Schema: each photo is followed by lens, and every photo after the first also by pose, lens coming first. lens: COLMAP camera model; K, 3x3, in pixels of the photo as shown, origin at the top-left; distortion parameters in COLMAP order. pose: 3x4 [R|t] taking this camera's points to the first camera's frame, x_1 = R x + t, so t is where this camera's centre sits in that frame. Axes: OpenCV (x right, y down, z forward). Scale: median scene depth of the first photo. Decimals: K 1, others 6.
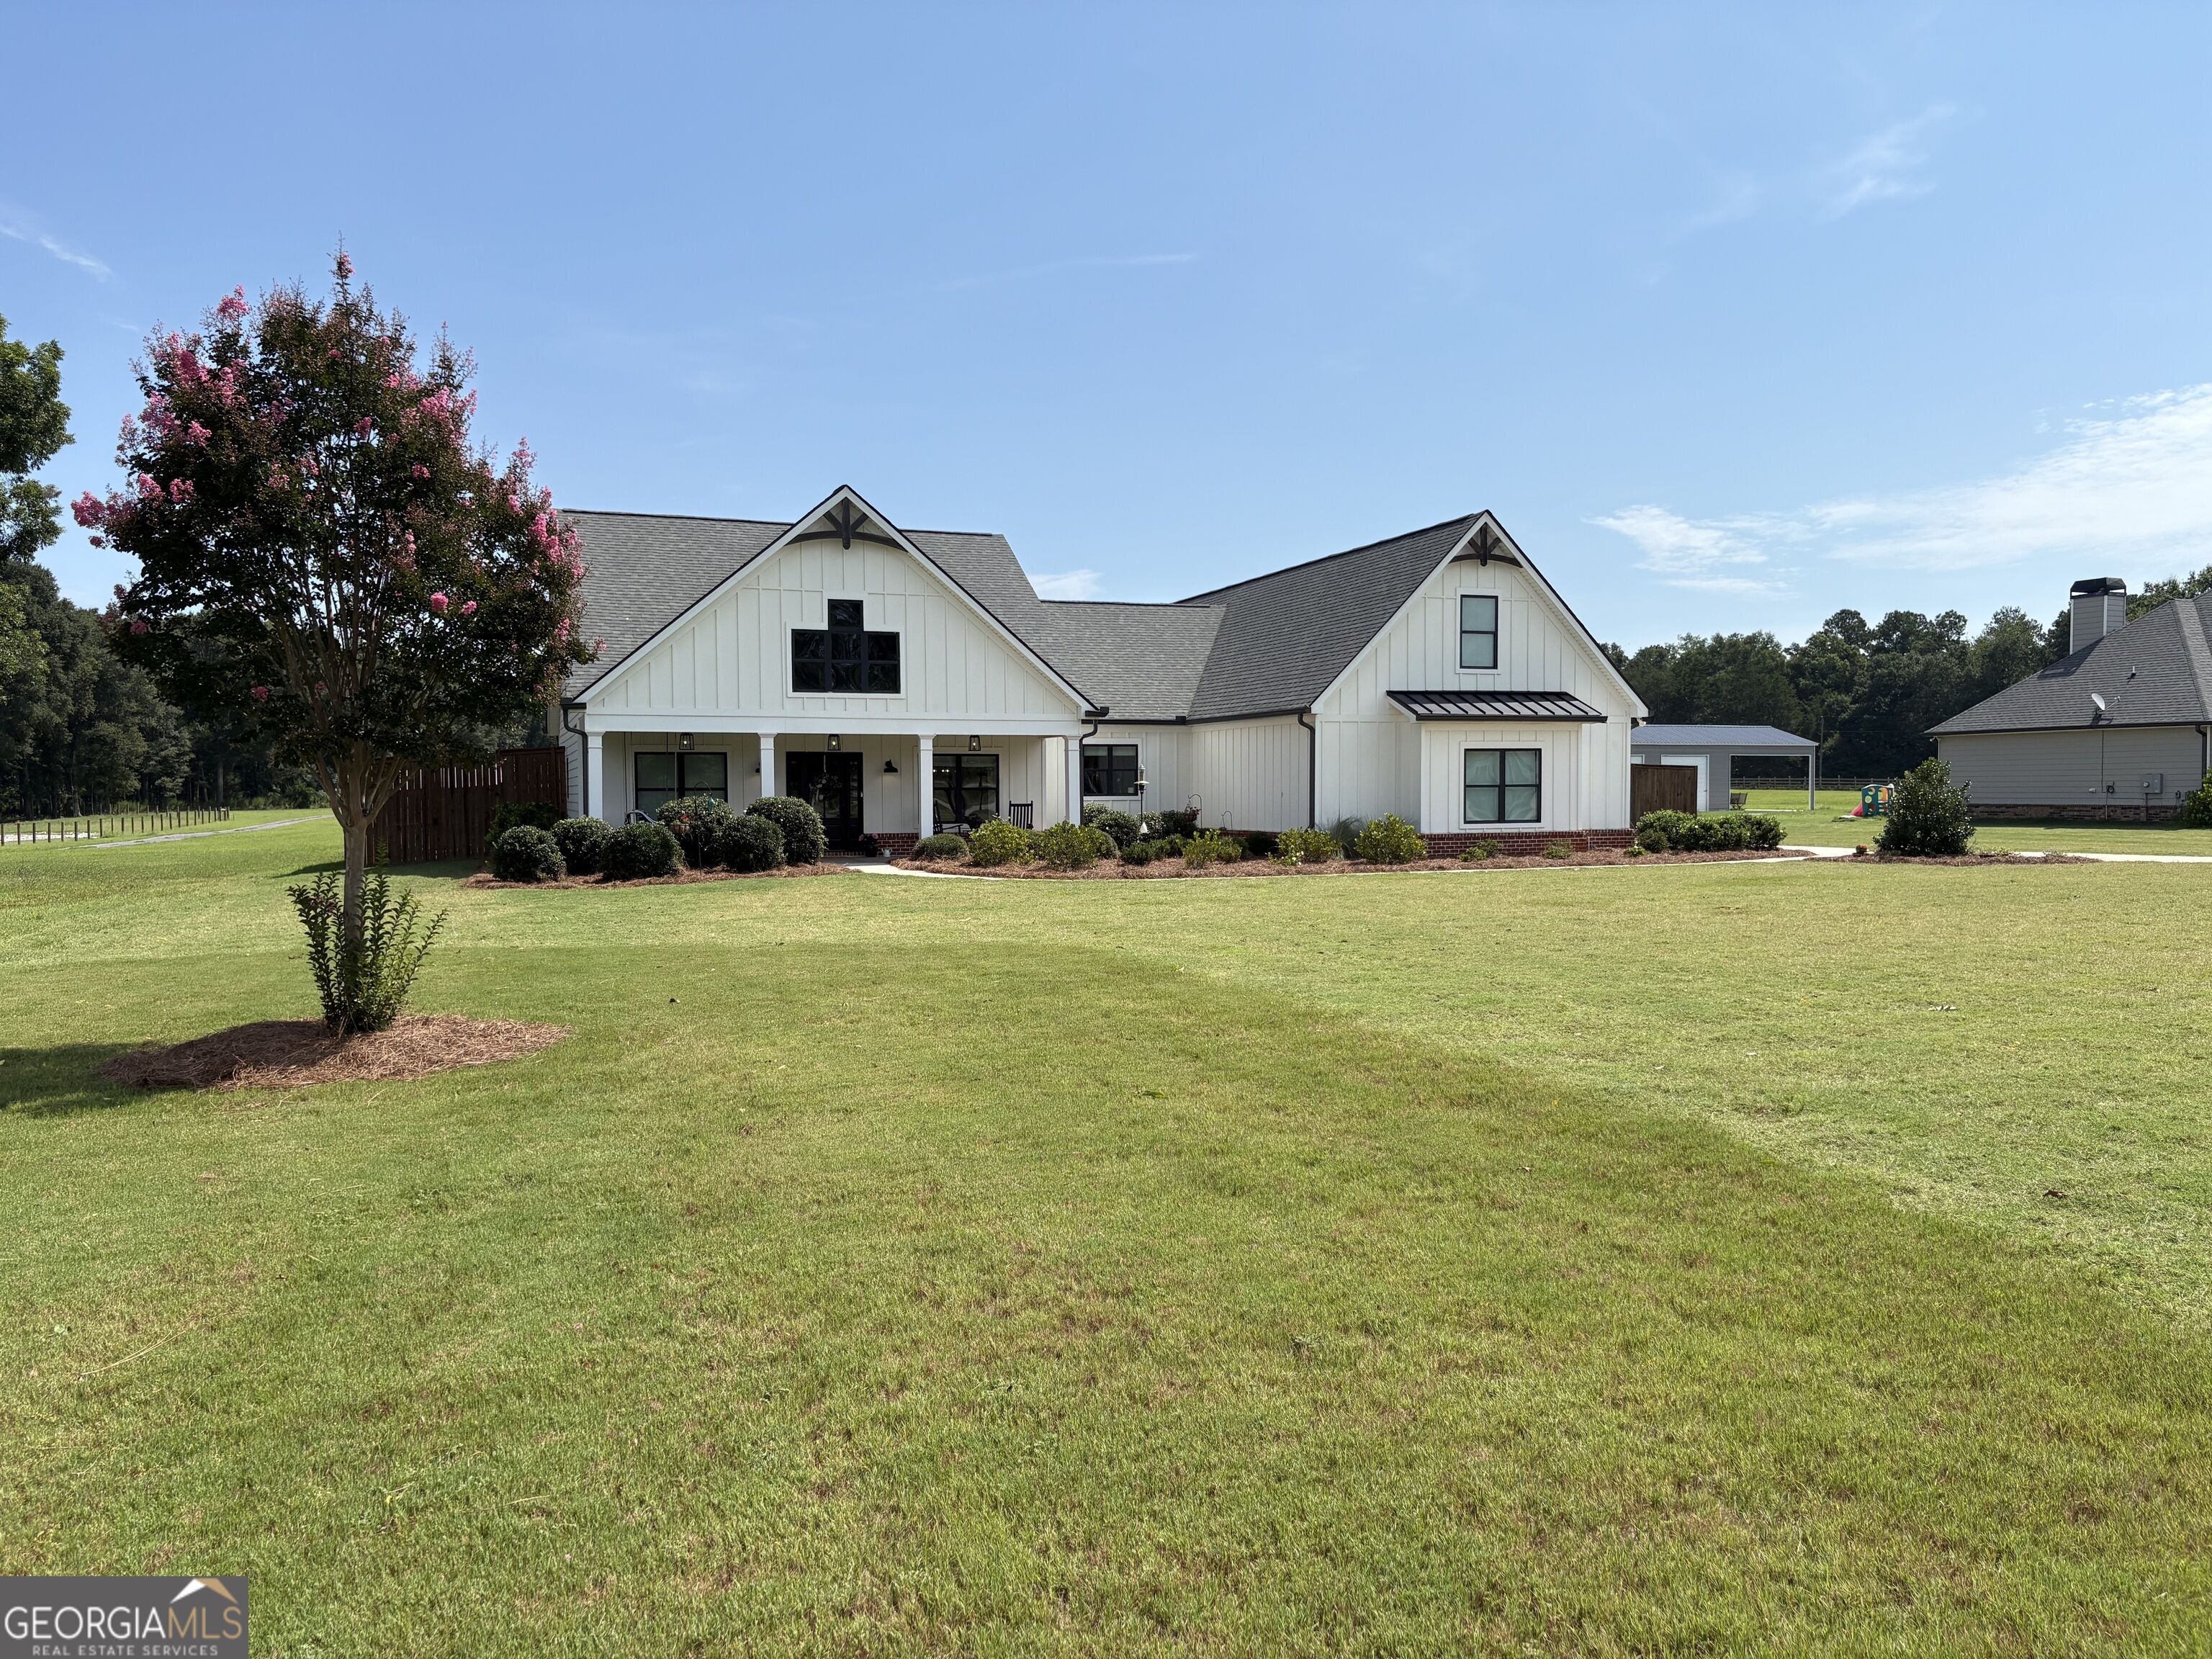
lens RADIAL K [[1680.2, 0, 1106.0], [0, 1680.2, 829.5], [0, 0, 1]] dist [0.060050, -0.042440]
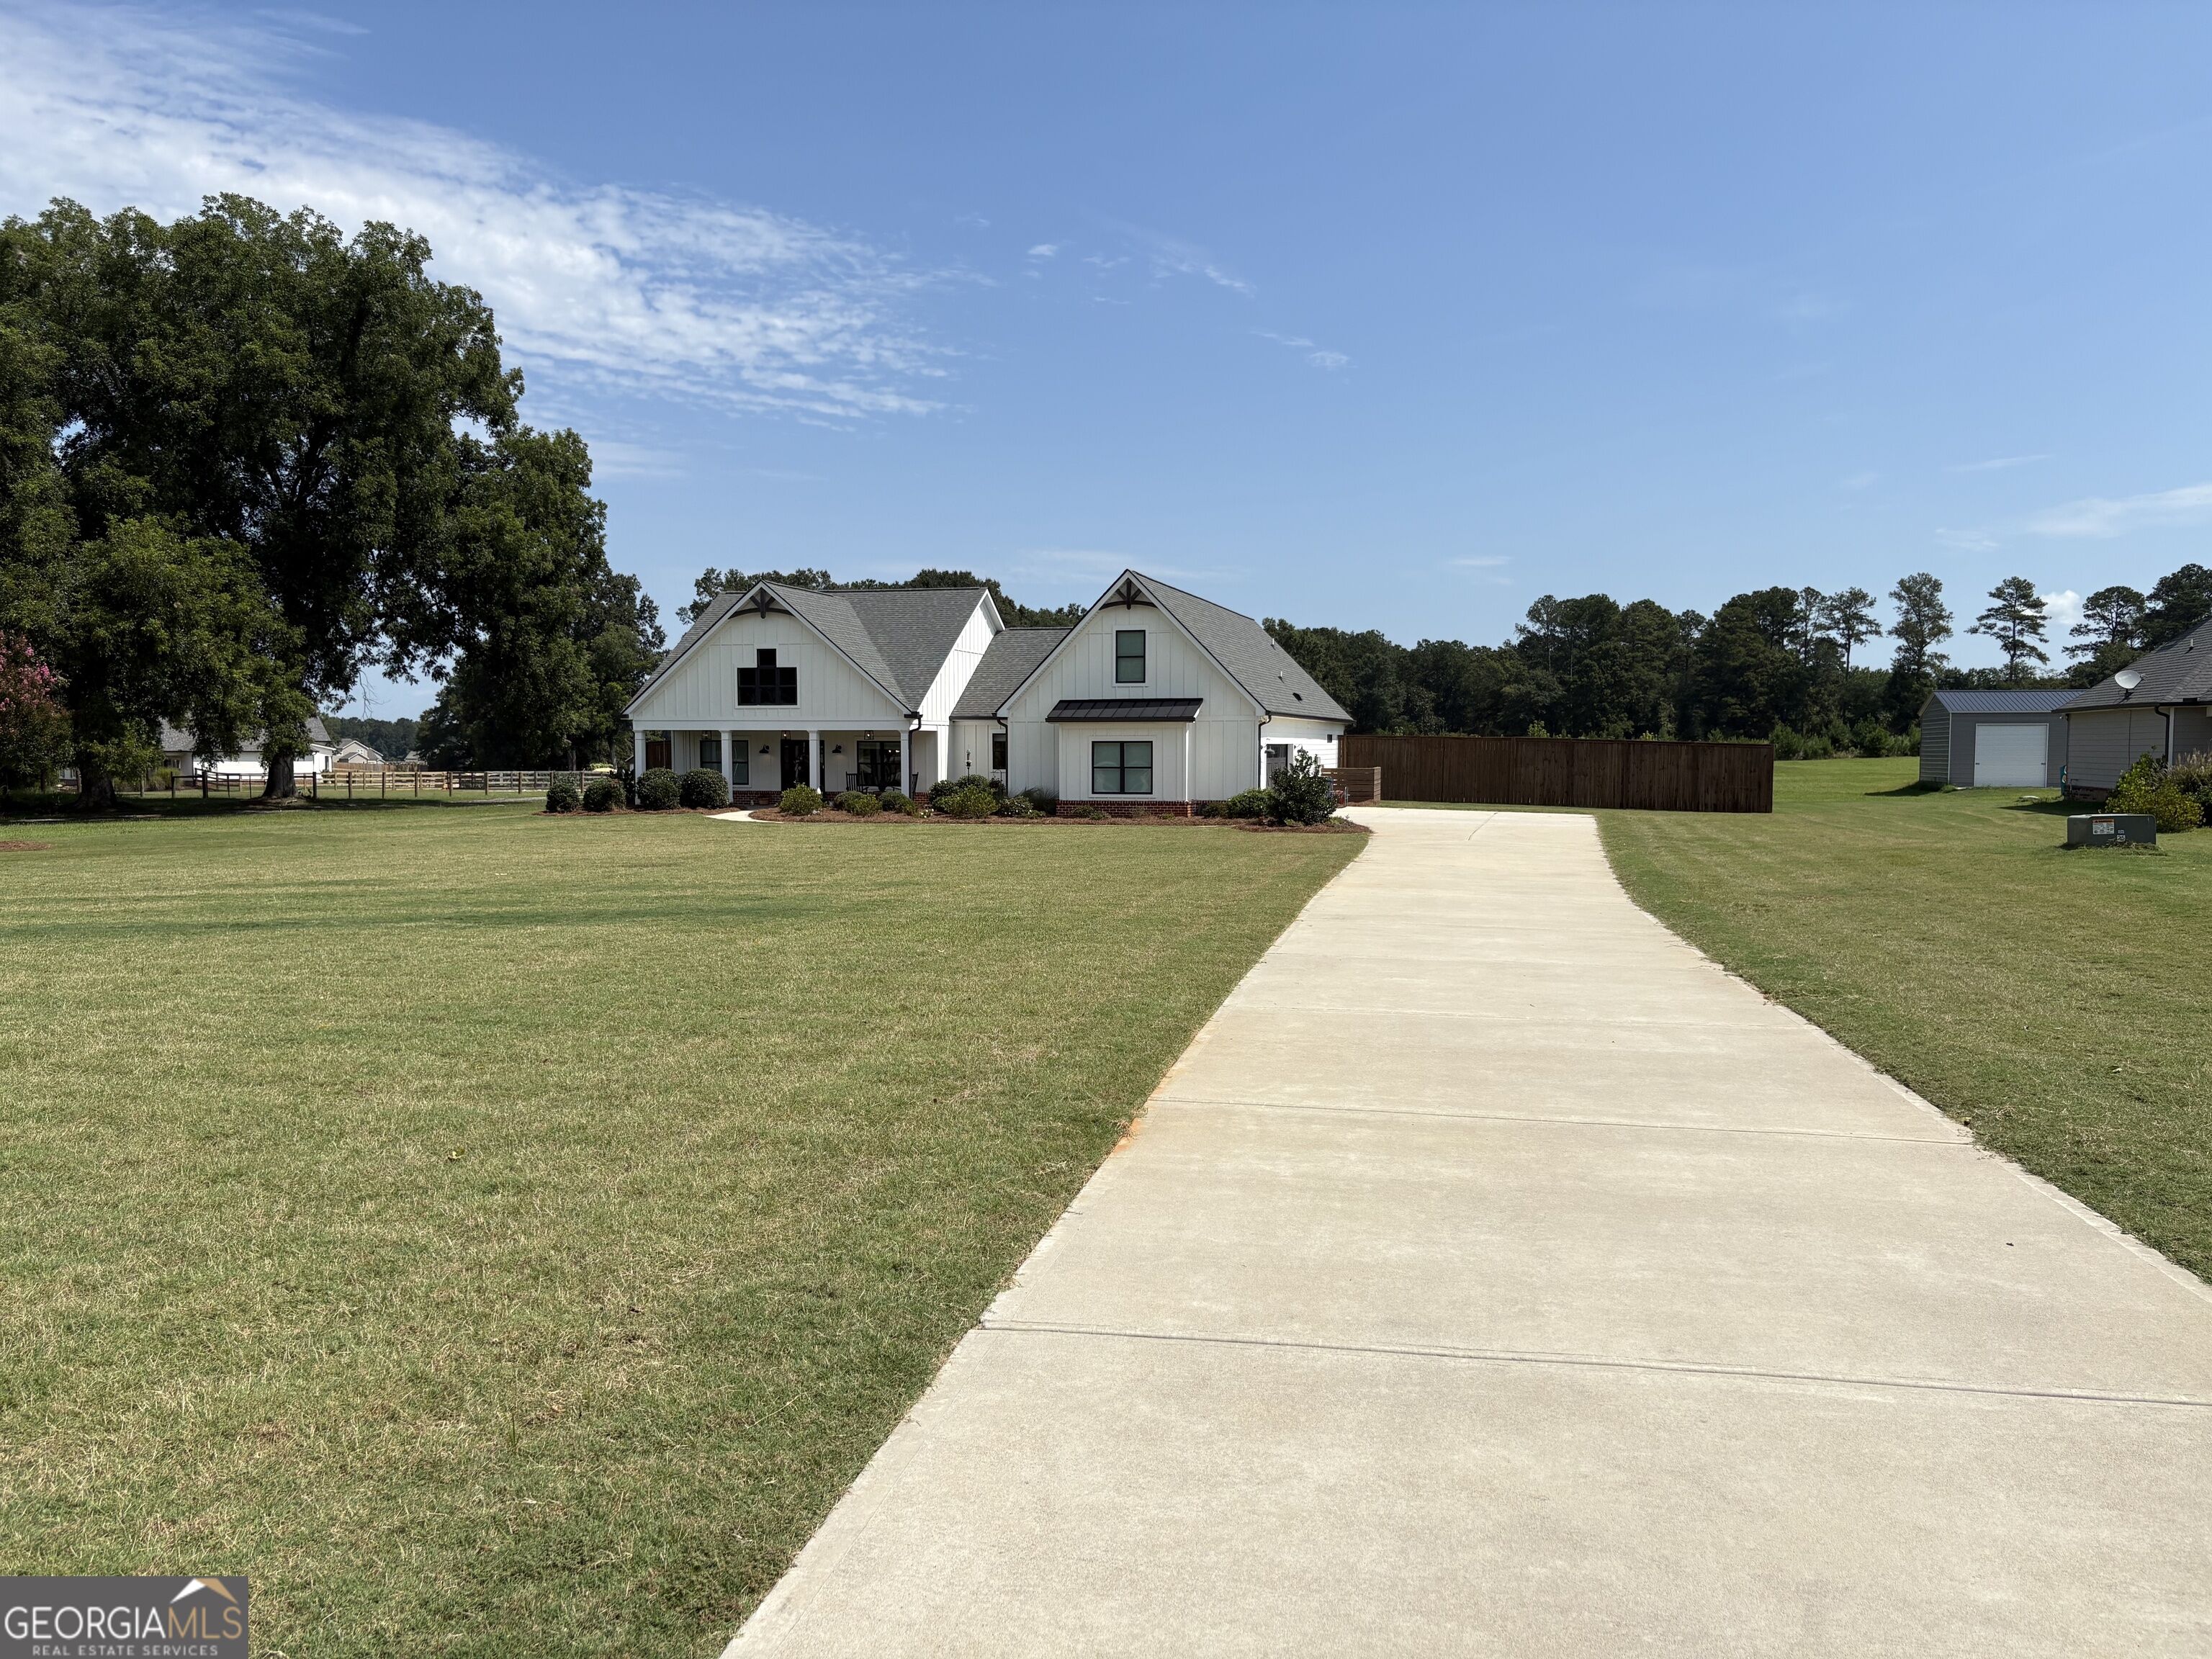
lens RADIAL K [[1705.6, 0, 1116.0], [0, 1705.6, 869.3], [0, 0, 1]] dist [0.034607, -0.006956]
pose [[0.816179, 0.048263, -0.575780, 1.050968], [-0.019531, 0.998240, 0.055988, -0.020586], [0.577469, -0.034451, 0.815686, -0.165683]]
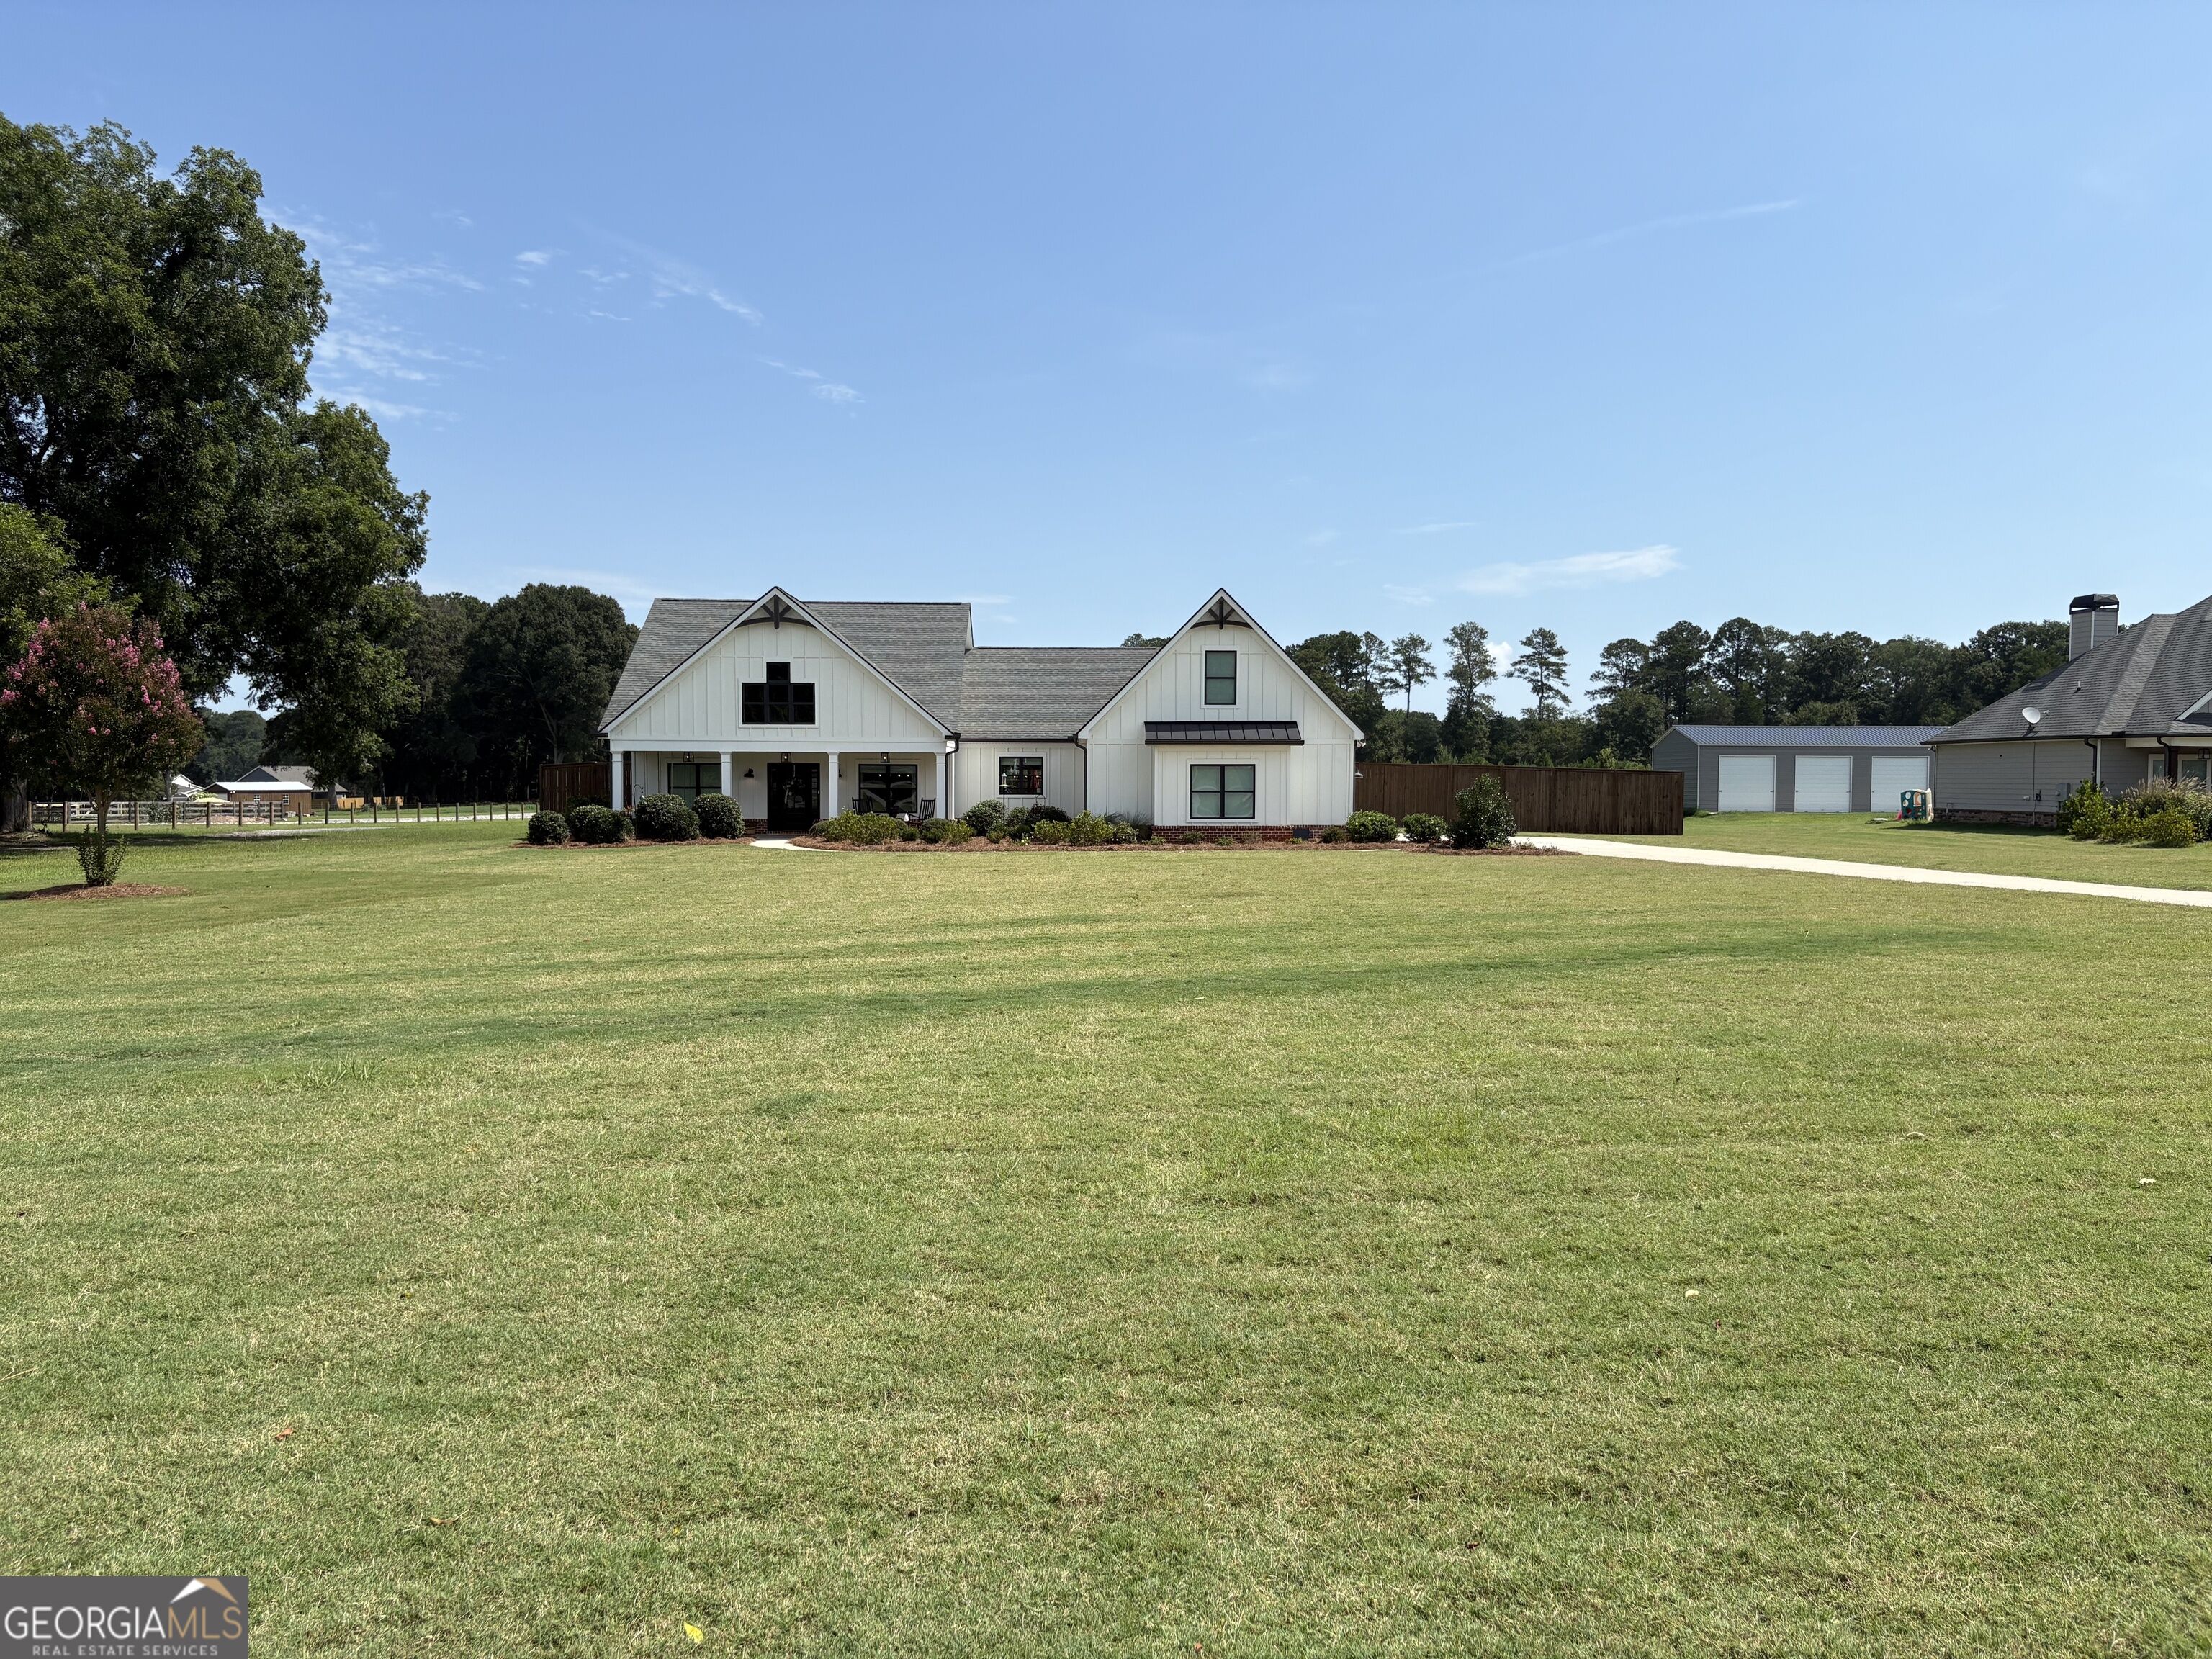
lens RADIAL K [[1694.8, 0, 1106.0], [0, 1694.8, 829.5], [0, 0, 1]] dist [0.126956, -0.135133]
pose [[0.944443, 0.018264, -0.328169, 0.593892], [-0.016126, 0.999827, 0.009235, -0.006356], [0.328281, -0.003429, 0.944574, -0.320908]]
